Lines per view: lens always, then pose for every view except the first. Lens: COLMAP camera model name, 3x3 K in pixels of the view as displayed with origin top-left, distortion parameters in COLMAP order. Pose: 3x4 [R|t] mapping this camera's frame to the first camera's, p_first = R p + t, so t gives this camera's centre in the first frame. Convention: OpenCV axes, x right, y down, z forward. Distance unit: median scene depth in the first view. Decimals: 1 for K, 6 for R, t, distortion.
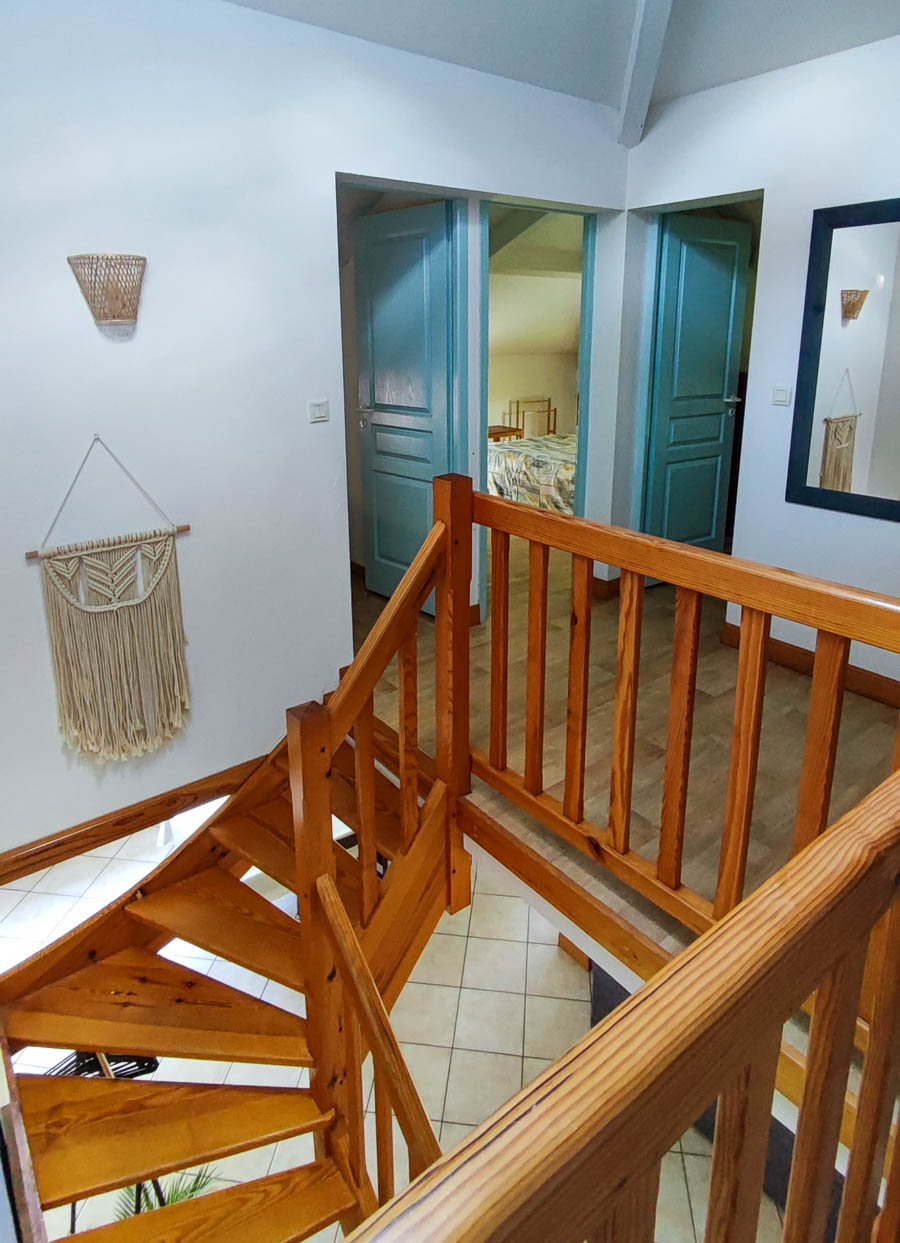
lens RADIAL K [[906.1, 0, 451.2], [0, 906.1, 621.1], [0, 0, 1]] dist [-0.003720, -0.000151]
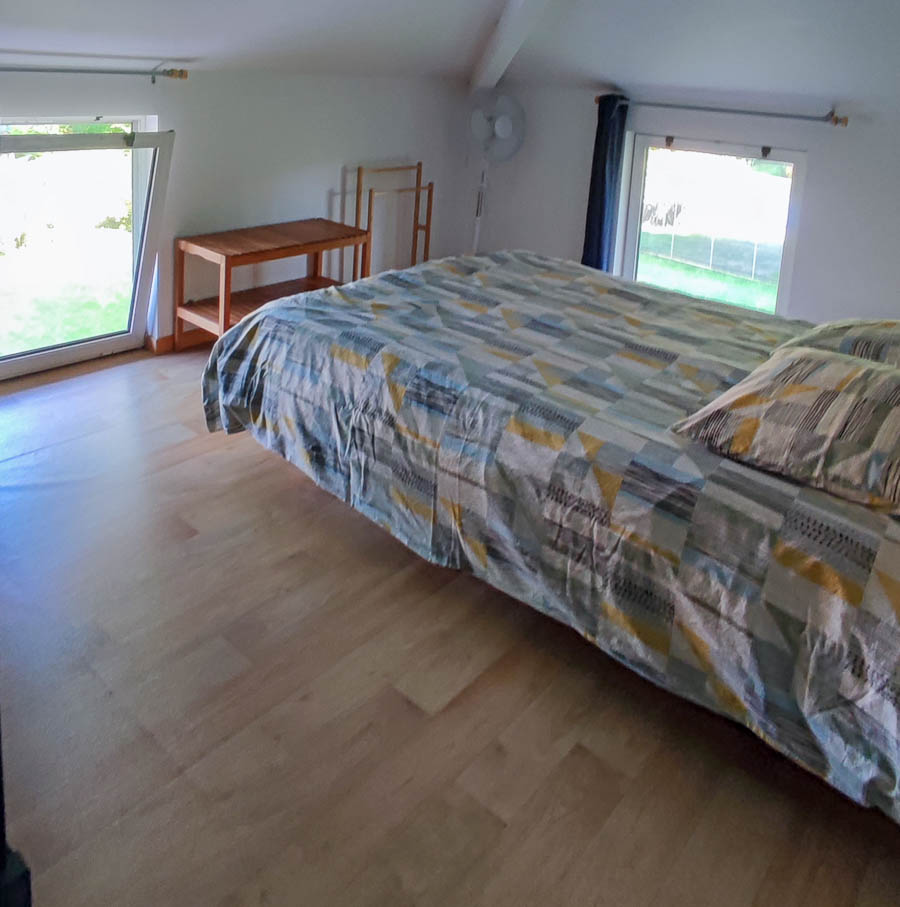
lens RADIAL K [[1399.1, 0, 449.3], [0, 1399.1, 453.6], [0, 0, 1]] dist [-0.007411, 0.000000]
pose [[0.988621, 0.026509, 0.148077, 0.026081], [-0.022870, 0.999394, -0.026223, -0.133746], [-0.148682, 0.022538, 0.988628, 0.473560]]
